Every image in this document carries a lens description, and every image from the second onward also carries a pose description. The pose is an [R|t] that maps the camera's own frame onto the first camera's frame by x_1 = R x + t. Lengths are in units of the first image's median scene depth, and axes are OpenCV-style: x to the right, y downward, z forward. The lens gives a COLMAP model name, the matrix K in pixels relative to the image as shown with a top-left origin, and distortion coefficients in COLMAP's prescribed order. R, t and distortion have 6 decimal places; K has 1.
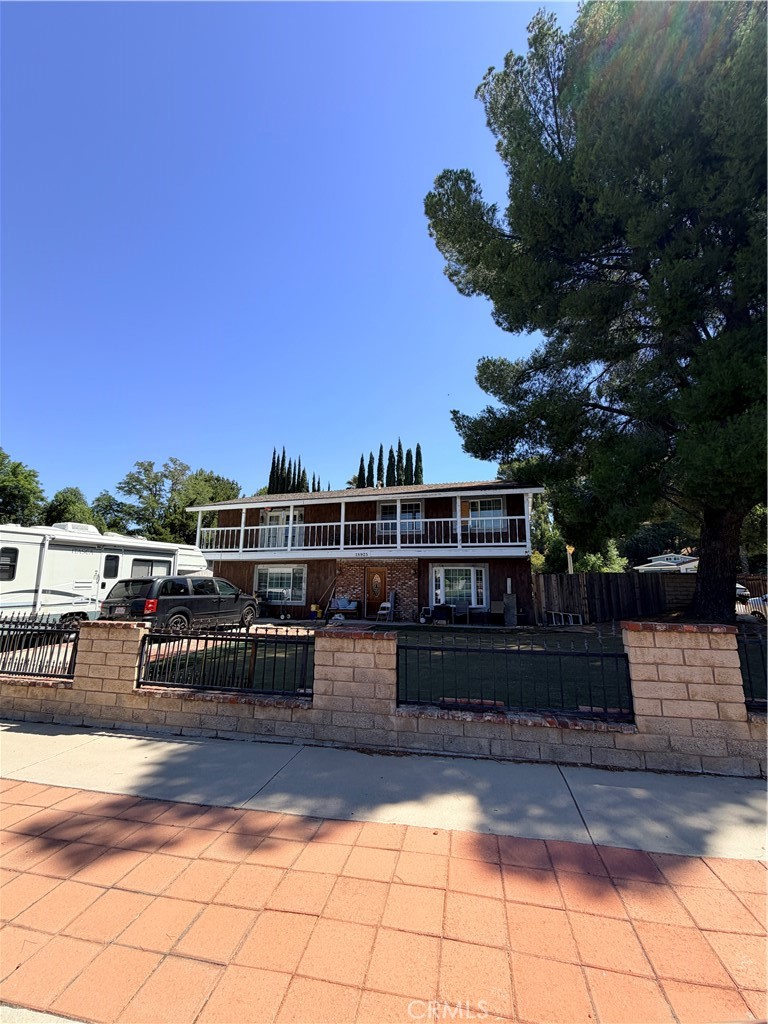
lens RADIAL K [[408.7, 0, 384.0], [0, 408.7, 512.0], [0, 0, 1]] dist [-0.000306, 0.000271]
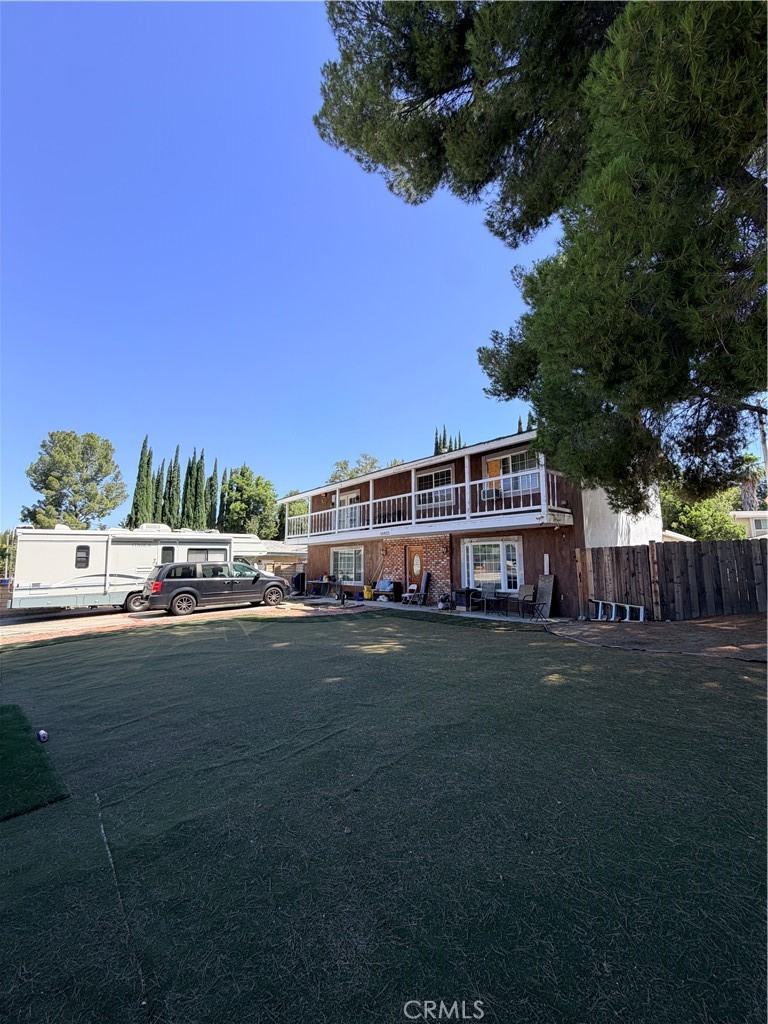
lens RADIAL K [[408.7, 0, 384.0], [0, 408.7, 512.0], [0, 0, 1]] dist [-0.000306, 0.000271]
pose [[0.838847, -0.084066, -0.537837, 0.478593], [0.113198, 0.993344, 0.021287, 0.037658], [0.532468, -0.078739, 0.842780, 0.228981]]
